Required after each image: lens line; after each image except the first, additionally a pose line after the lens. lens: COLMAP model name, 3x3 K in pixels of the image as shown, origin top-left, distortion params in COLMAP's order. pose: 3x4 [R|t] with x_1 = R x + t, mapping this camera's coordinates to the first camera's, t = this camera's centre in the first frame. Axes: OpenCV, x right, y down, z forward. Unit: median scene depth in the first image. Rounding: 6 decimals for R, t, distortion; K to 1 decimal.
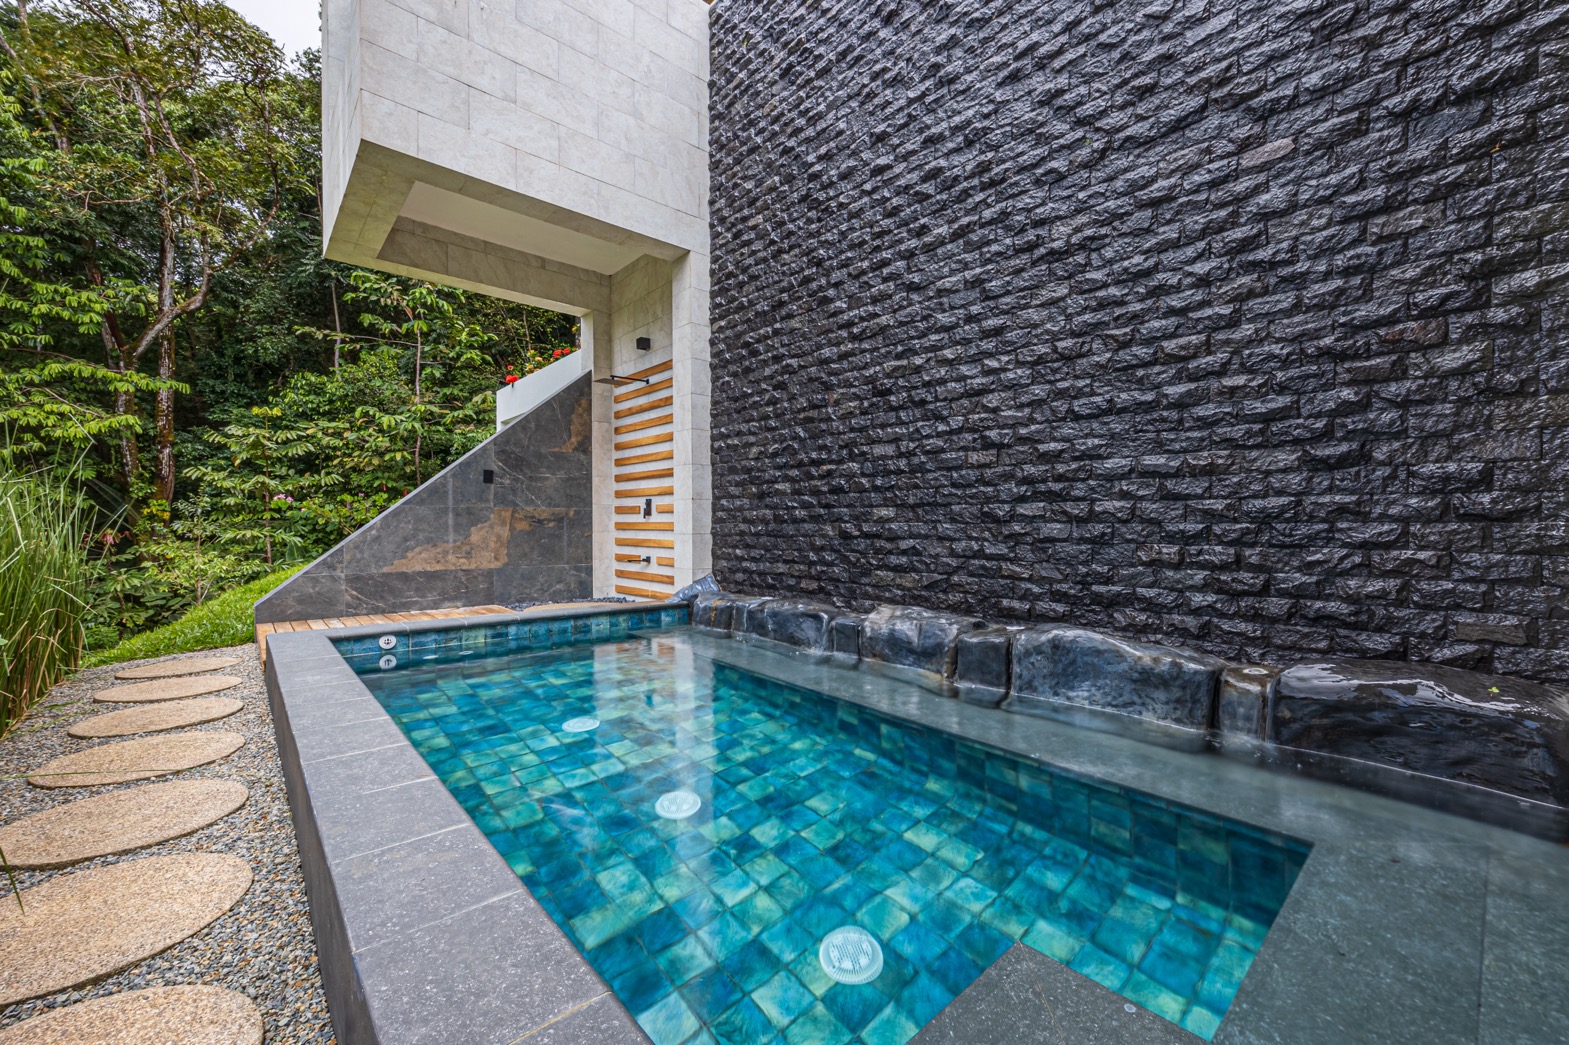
lens RADIAL K [[616.4, 0, 781.2], [0, 616.4, 544.4], [0, 0, 1]] dist [-0.002549, 0.000178]
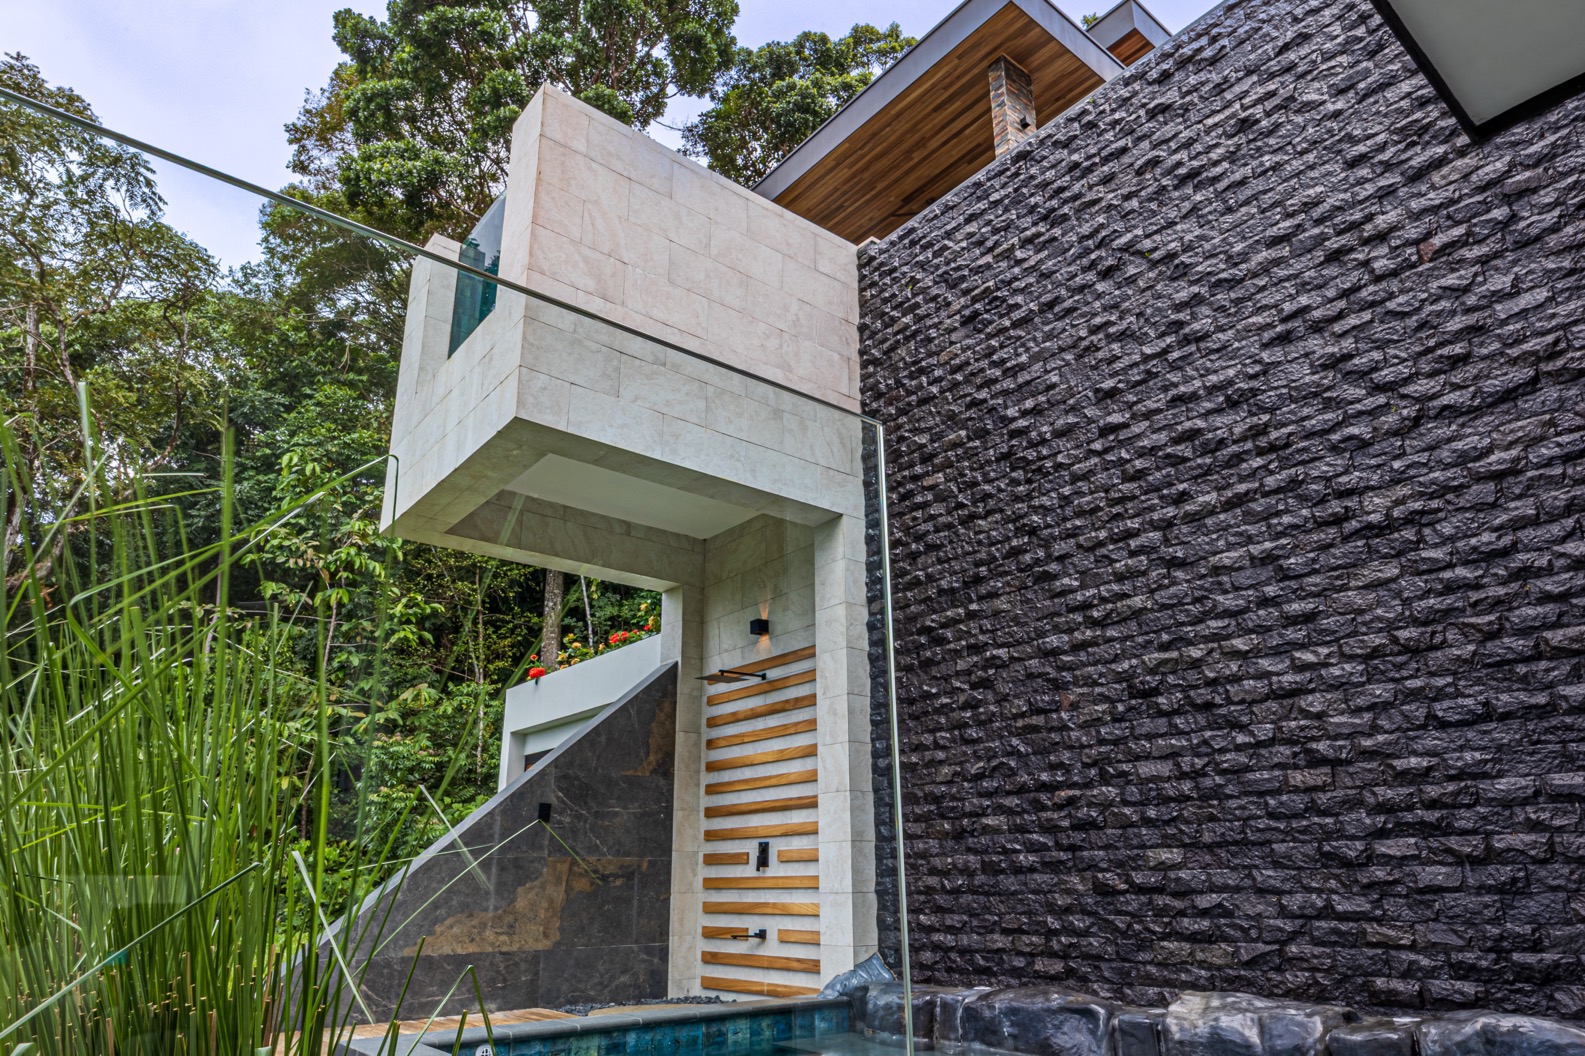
lens RADIAL K [[972.1, 0, 798.7], [0, 972.1, 622.3], [0, 0, 1]] dist [-0.000947, -0.001733]
pose [[0.999459, -0.019935, -0.026148, -0.234140], [0.011460, 0.956580, -0.291245, 0.013530], [0.030819, 0.290787, 0.956291, -0.182992]]
